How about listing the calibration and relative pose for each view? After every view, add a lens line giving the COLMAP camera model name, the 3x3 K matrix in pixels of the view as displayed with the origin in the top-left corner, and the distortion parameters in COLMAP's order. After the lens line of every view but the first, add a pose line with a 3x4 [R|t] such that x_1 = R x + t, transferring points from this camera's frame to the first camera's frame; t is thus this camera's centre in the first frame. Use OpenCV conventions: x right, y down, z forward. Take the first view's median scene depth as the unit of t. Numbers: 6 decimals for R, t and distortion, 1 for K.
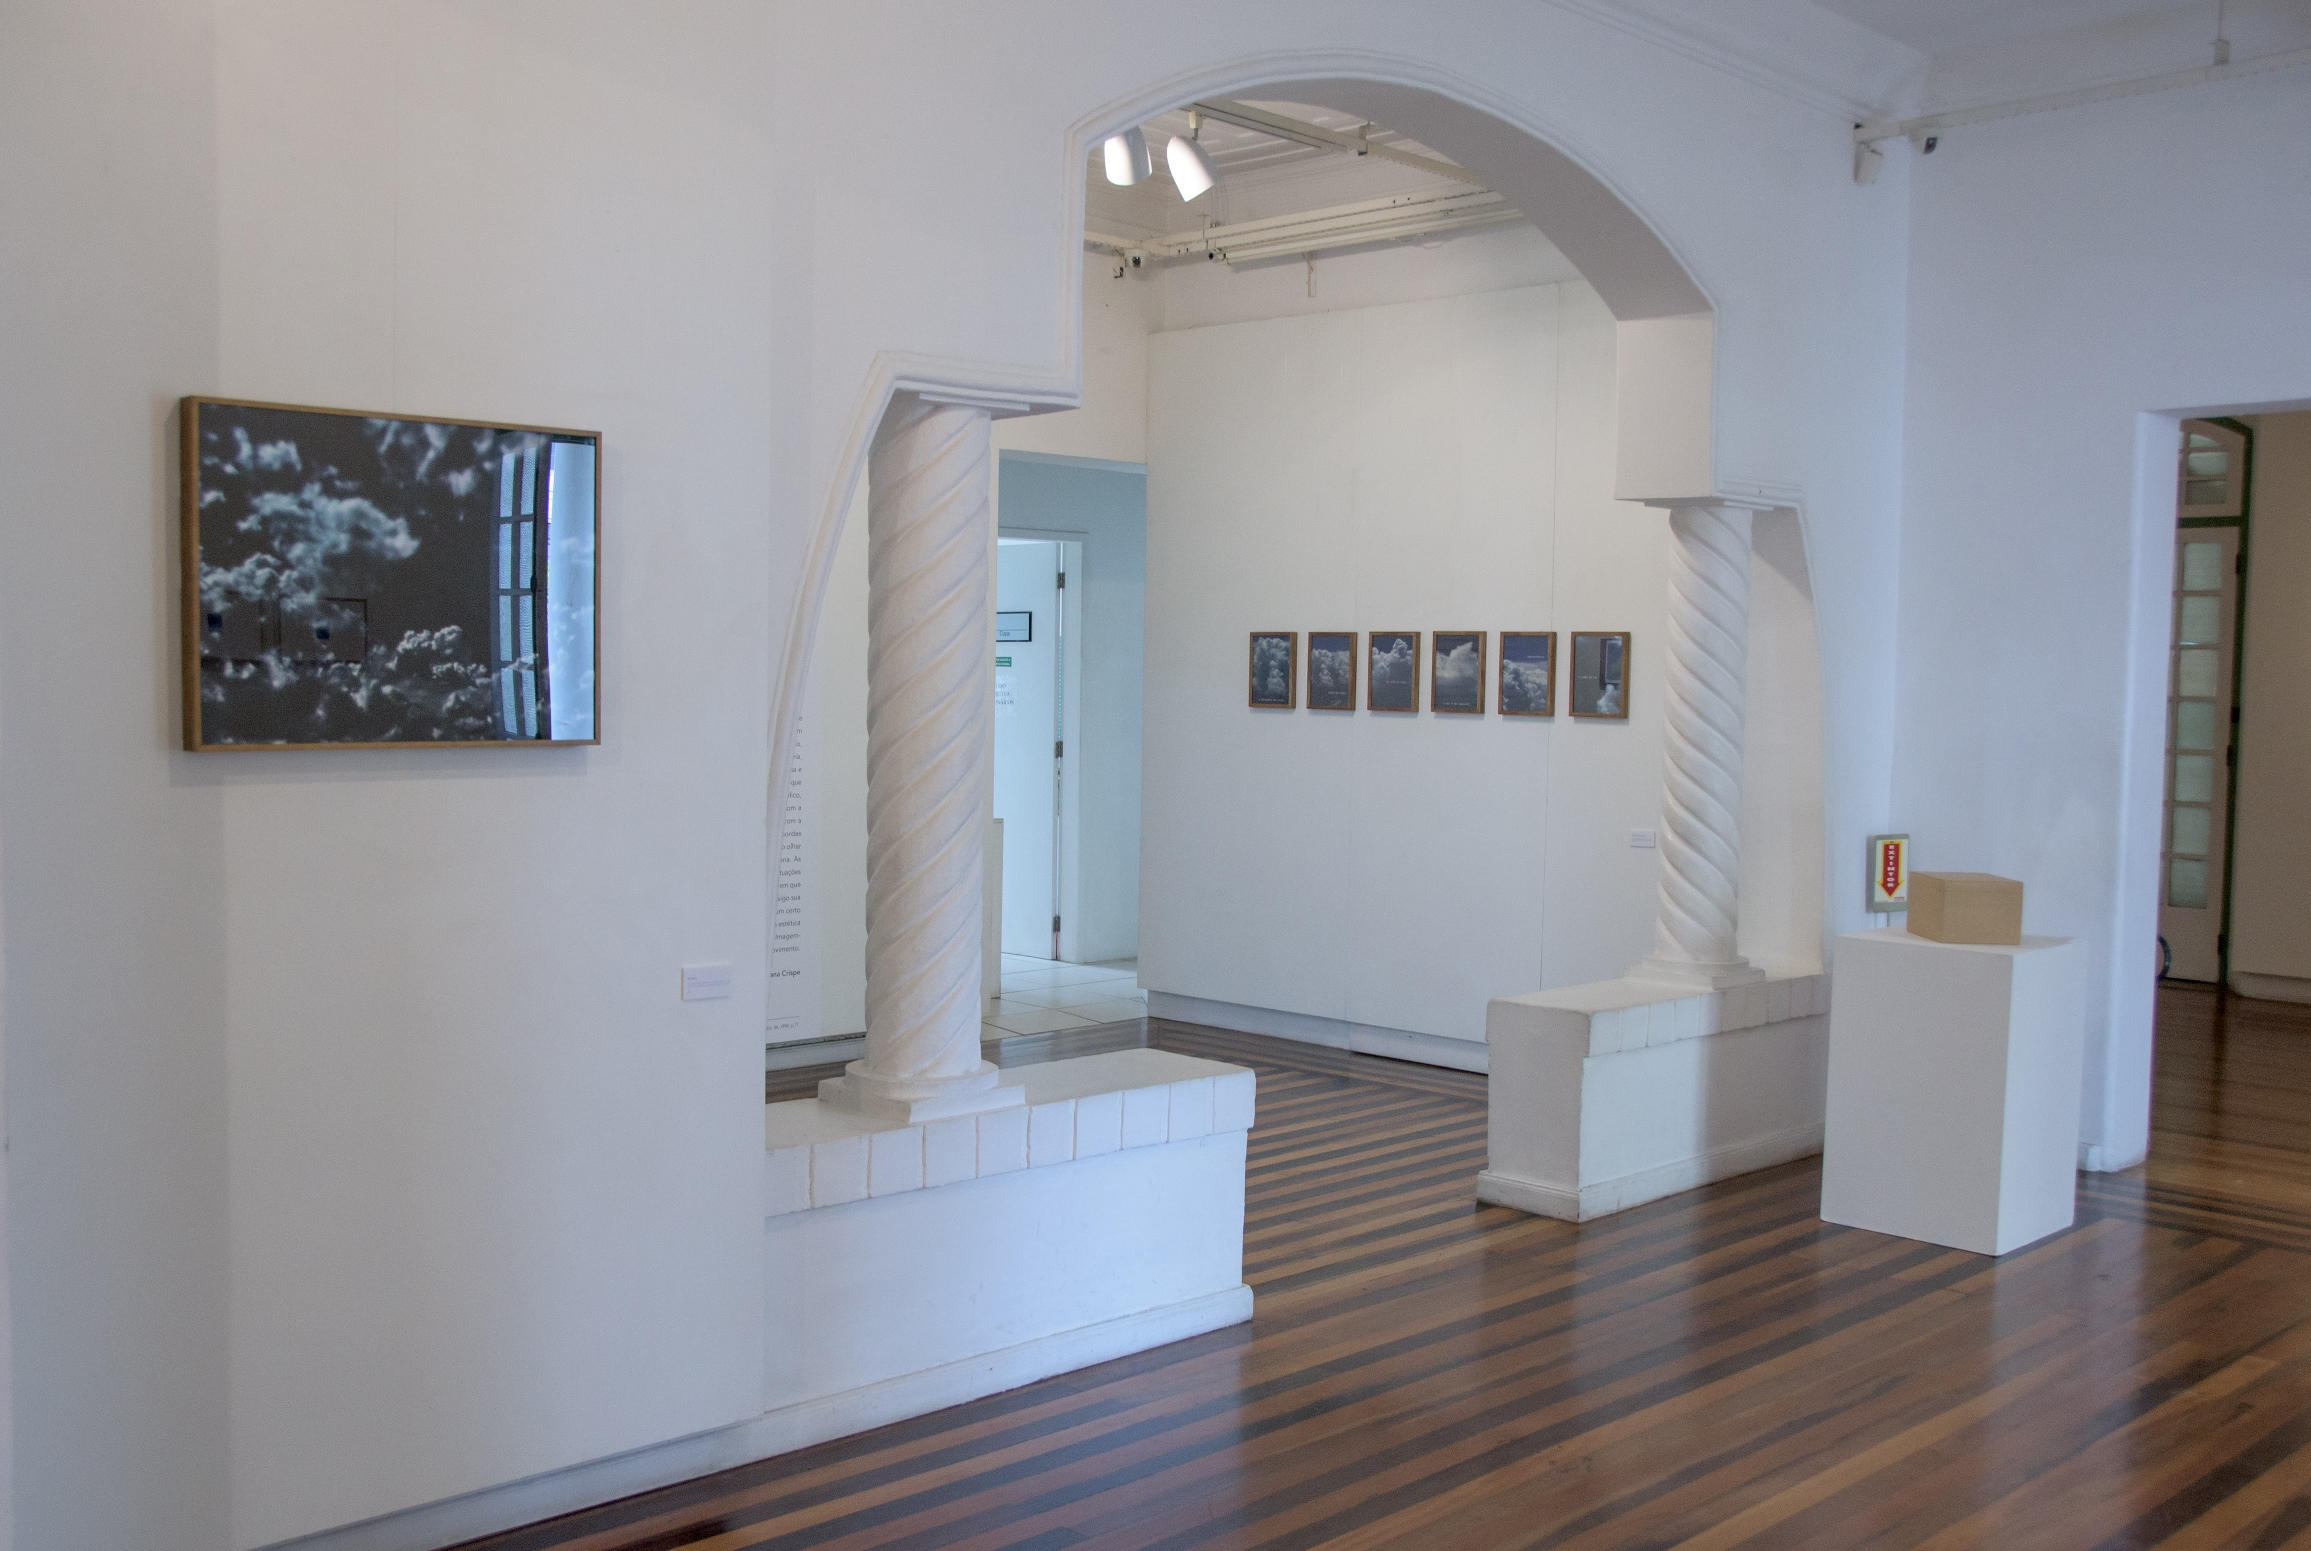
lens RADIAL K [[2202.3, 0, 1166.1], [0, 2202.3, 822.3], [0, 0, 1]] dist [-0.041320, 0.000000]
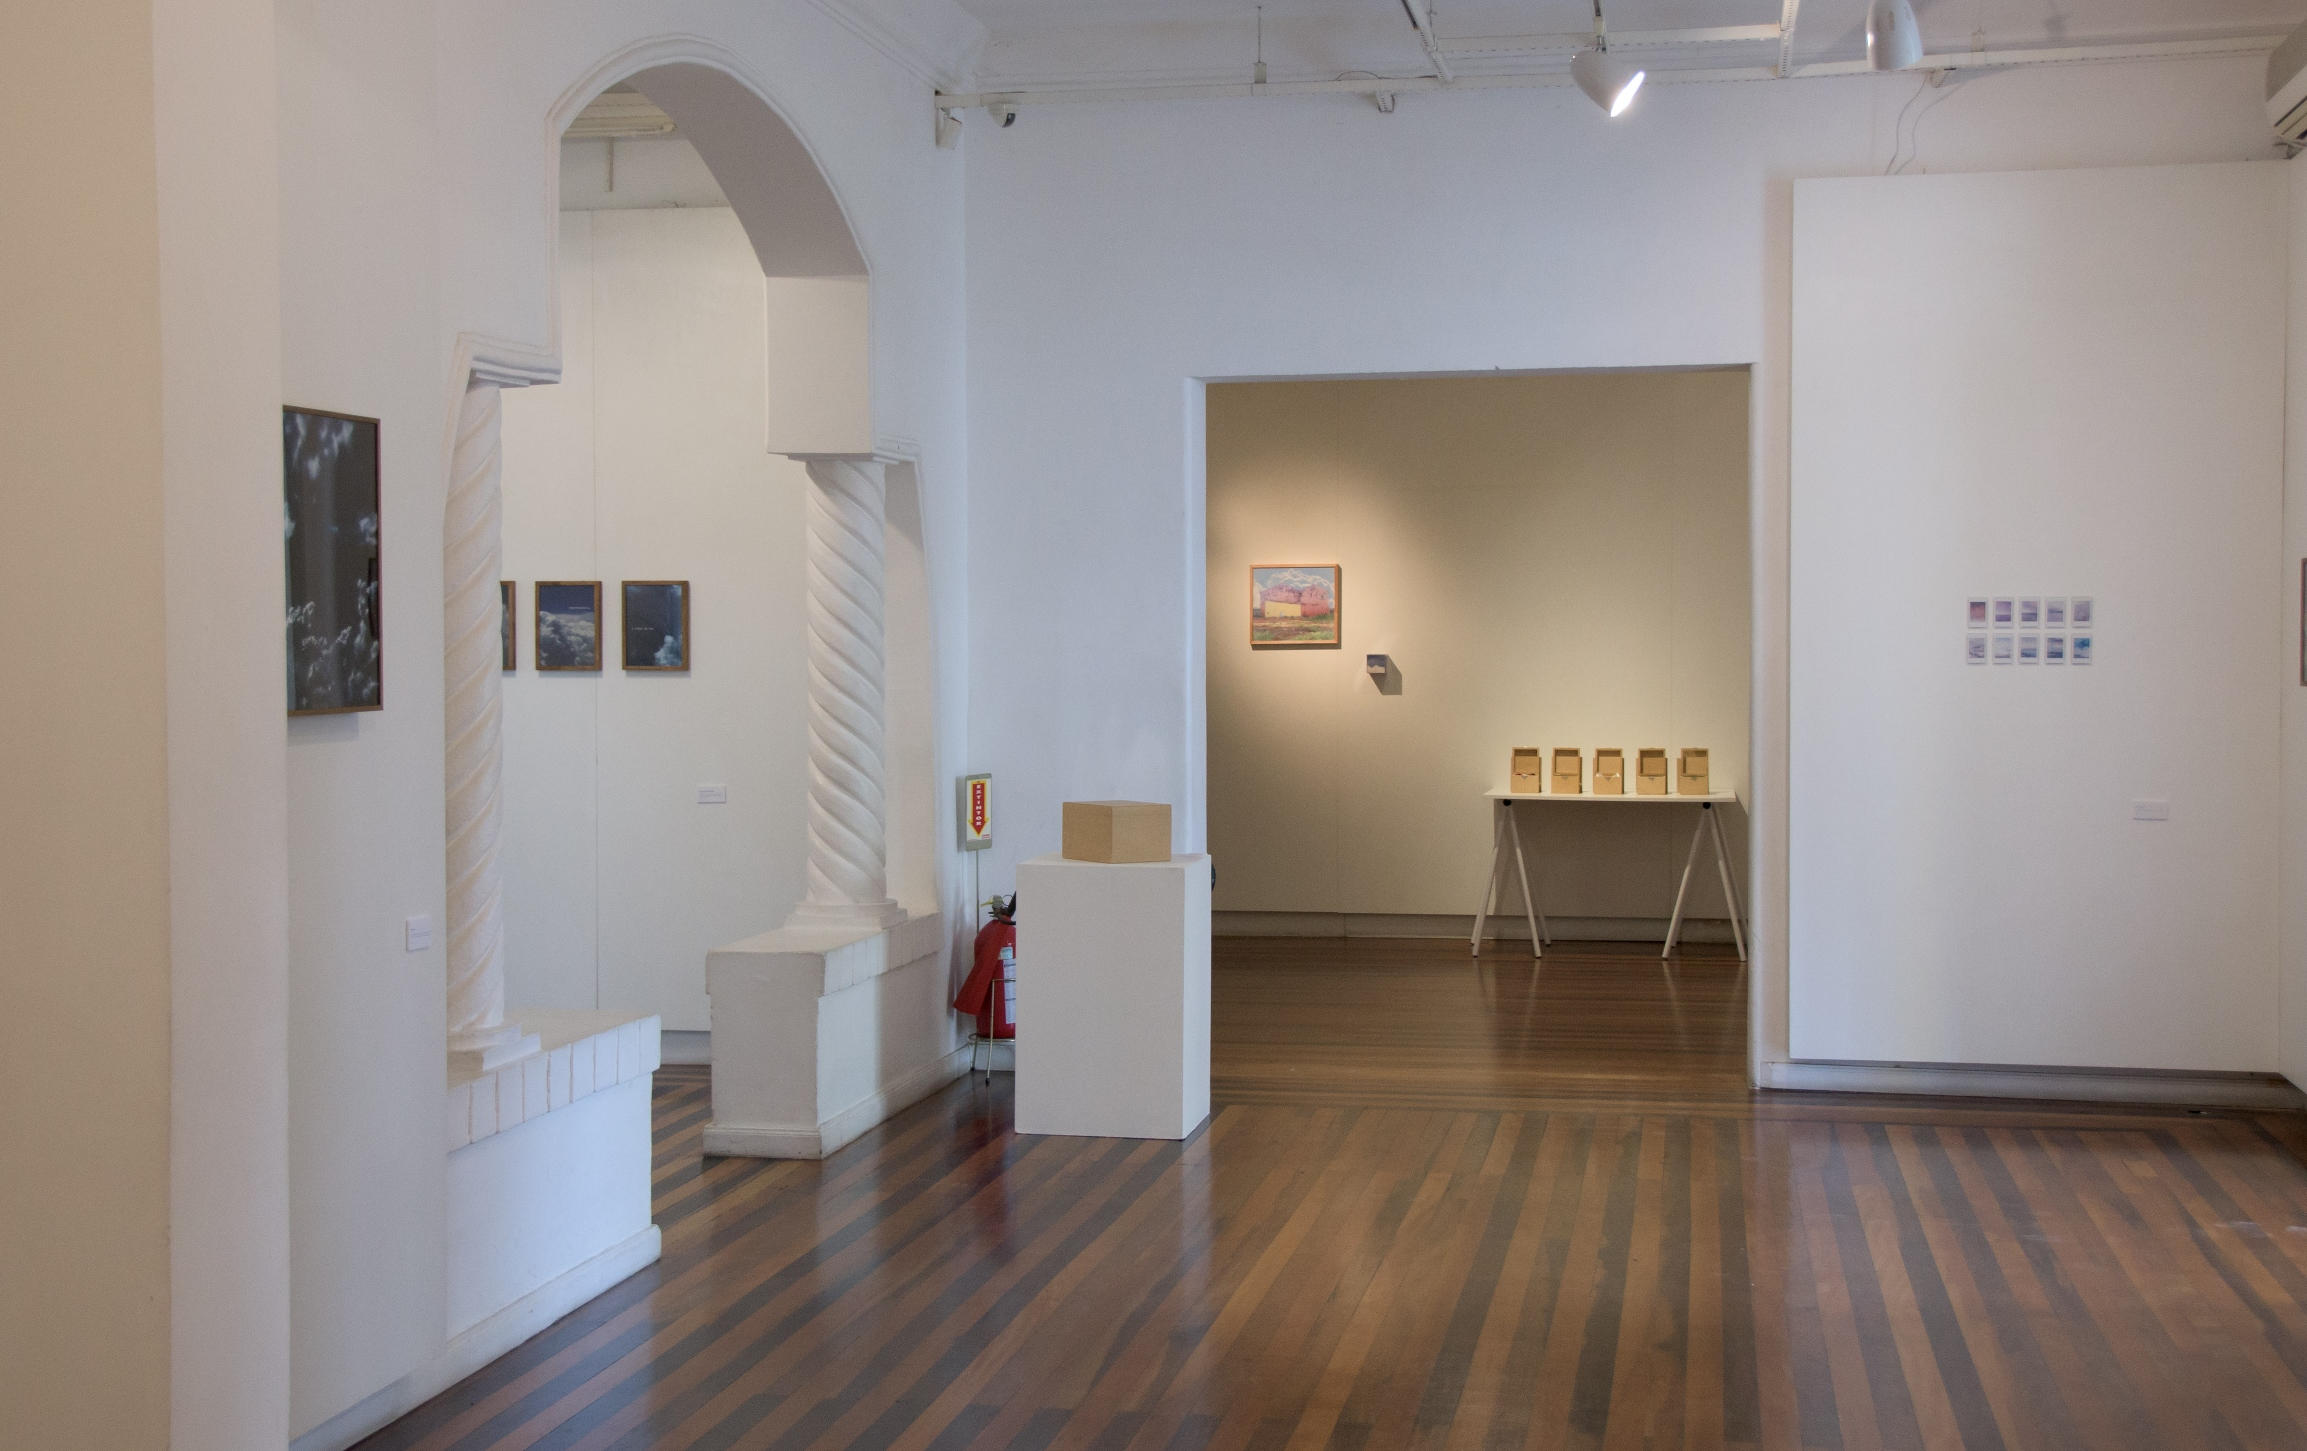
lens RADIAL K [[2938.4, 0, 1149.0], [0, 2938.4, 727.9], [0, 0, 1]] dist [0.078067, 0.000000]
pose [[0.830521, -0.037842, 0.555700, -0.405315], [0.054296, 0.998438, -0.013158, 0.006944], [-0.554335, 0.041100, 0.831278, -0.218244]]
